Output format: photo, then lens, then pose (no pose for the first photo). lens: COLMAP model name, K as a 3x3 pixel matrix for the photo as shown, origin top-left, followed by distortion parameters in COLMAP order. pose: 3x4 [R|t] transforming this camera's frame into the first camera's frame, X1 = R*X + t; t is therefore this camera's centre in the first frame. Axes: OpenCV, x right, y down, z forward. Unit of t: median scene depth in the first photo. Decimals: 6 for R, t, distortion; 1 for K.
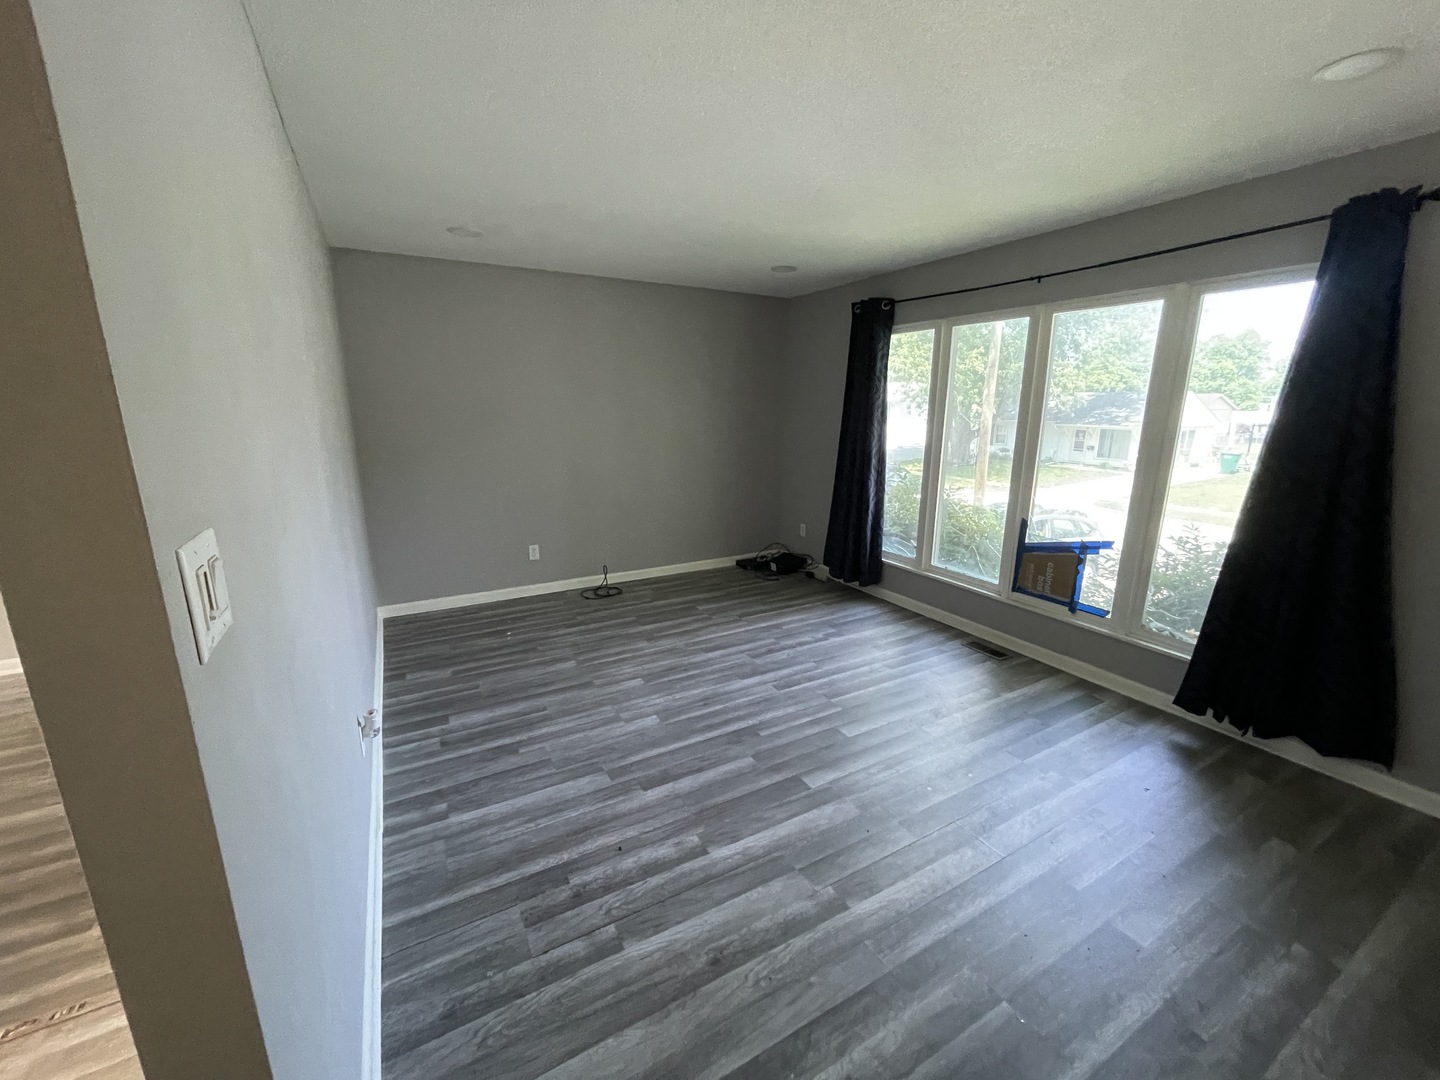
lens RADIAL K [[583.2, 0, 720.9], [0, 583.2, 540.2], [0, 0, 1]] dist [0.007145, 0.000021]
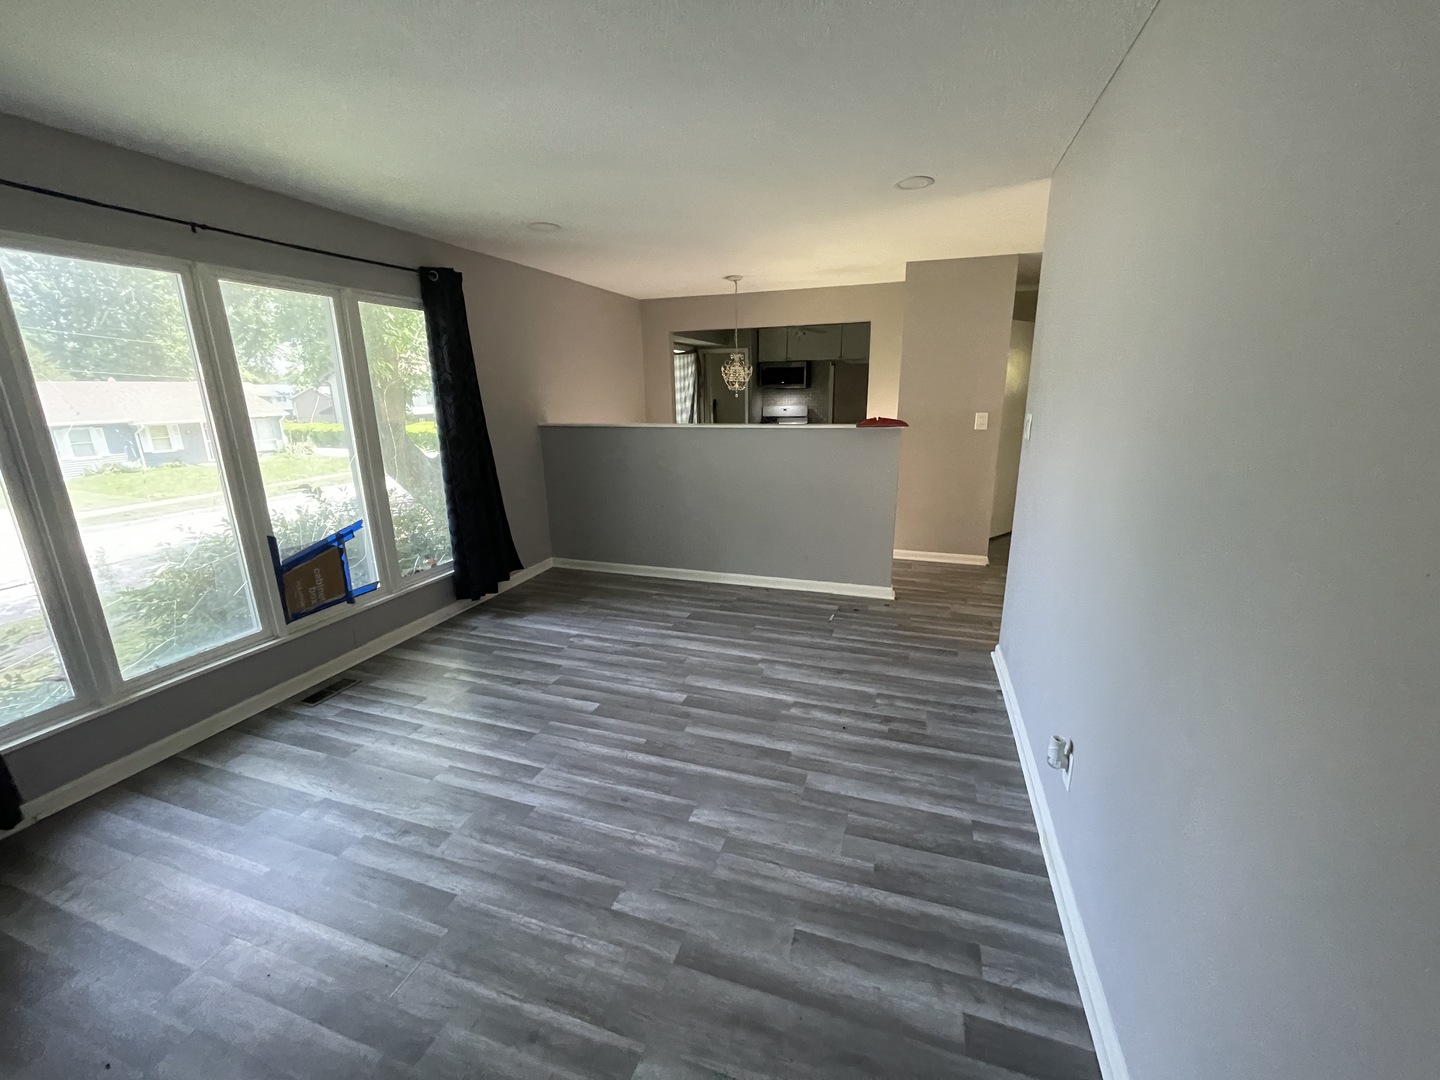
lens RADIAL K [[583.2, 0, 720.1], [0, 583.2, 537.4], [0, 0, 1]] dist [0.007145, 0.000021]
pose [[-0.666219, -0.182139, 0.723171, -0.639900], [0.183791, 0.899705, 0.395918, -0.317193], [-0.722754, 0.396681, -0.565925, 1.325797]]
